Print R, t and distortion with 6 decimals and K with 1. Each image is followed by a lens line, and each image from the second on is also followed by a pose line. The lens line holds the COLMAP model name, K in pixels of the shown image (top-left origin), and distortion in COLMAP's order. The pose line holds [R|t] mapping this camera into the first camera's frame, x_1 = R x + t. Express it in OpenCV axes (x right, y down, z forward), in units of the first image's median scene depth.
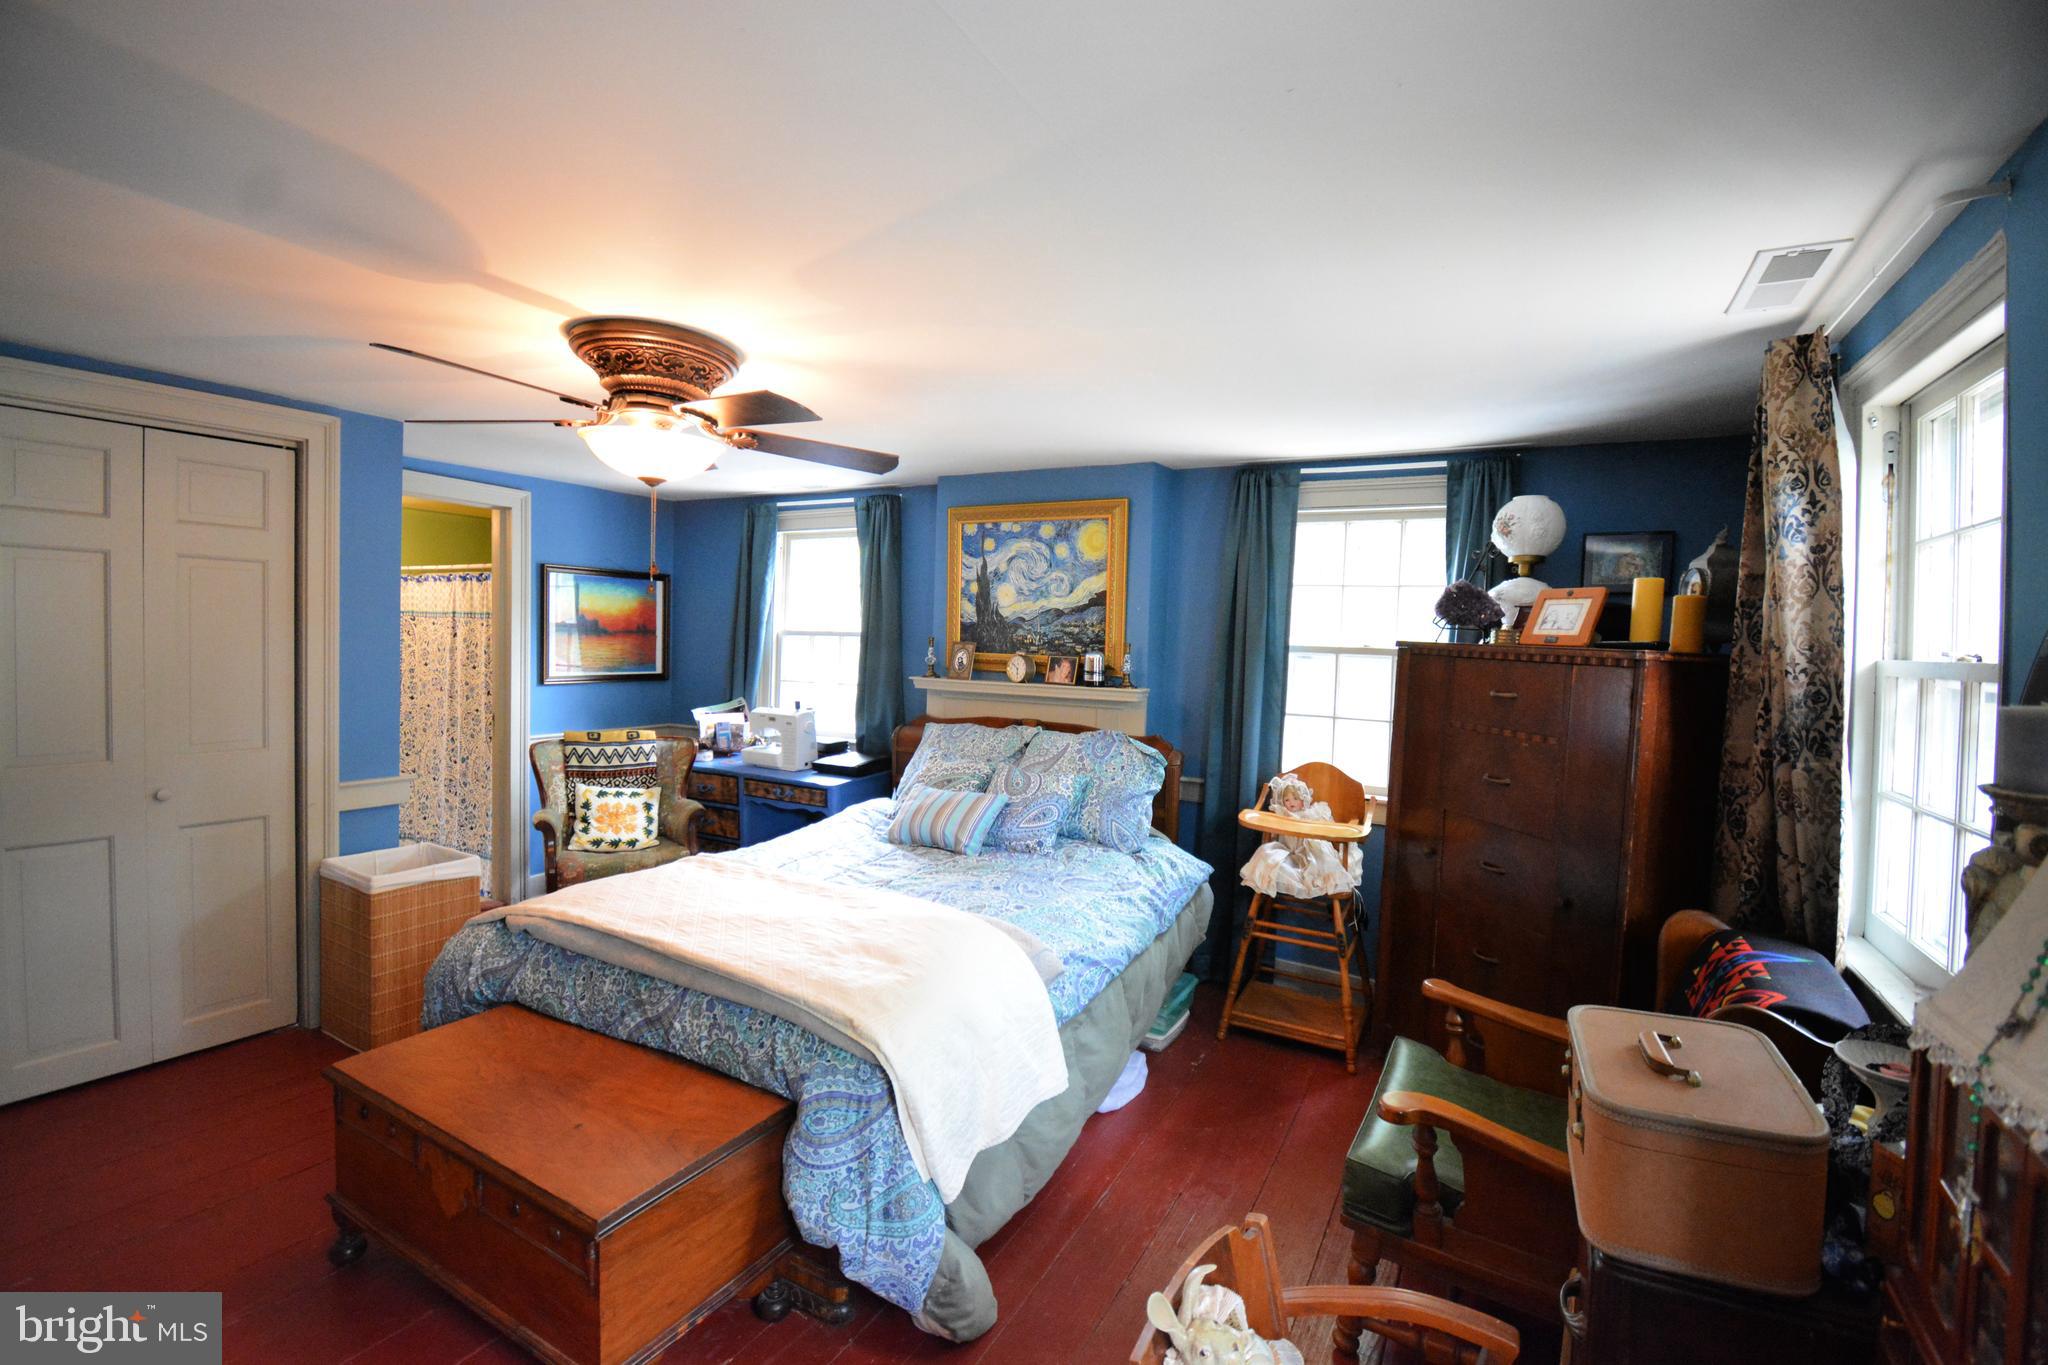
lens RADIAL K [[905.7, 0, 1024.0], [0, 905.7, 682.5], [0, 0, 1]] dist [0.004207, -0.000337]
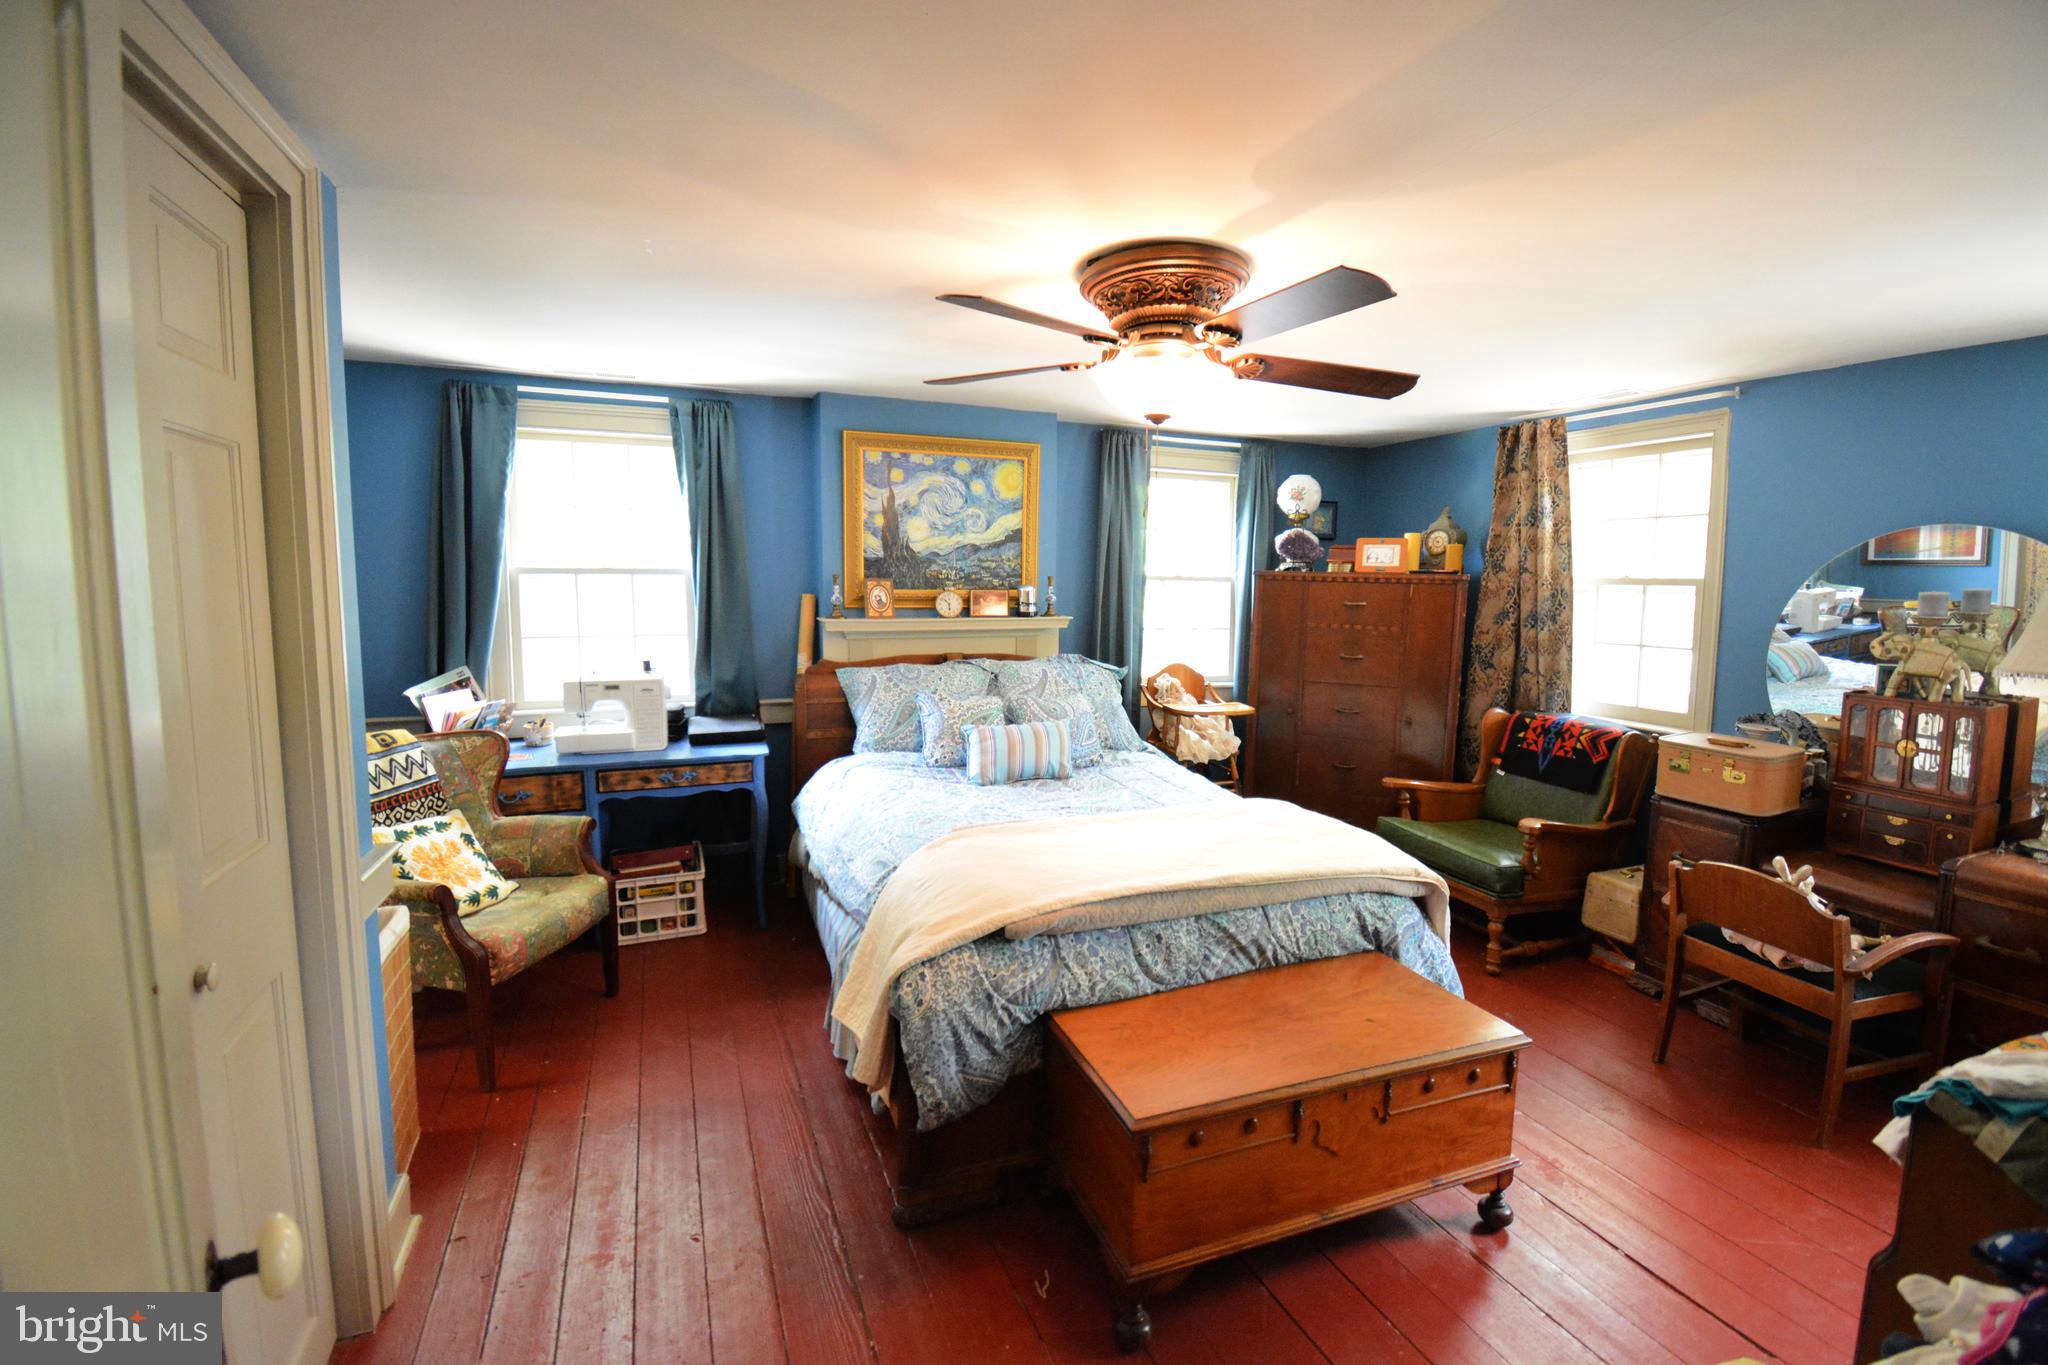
lens RADIAL K [[905.7, 0, 1024.0], [0, 905.7, 682.5], [0, 0, 1]] dist [0.004207, -0.000337]
pose [[0.622988, -0.114111, 0.773864, -0.738130], [0.047089, 0.992979, 0.108512, -0.033567], [-0.780813, -0.031161, 0.623987, 0.299812]]
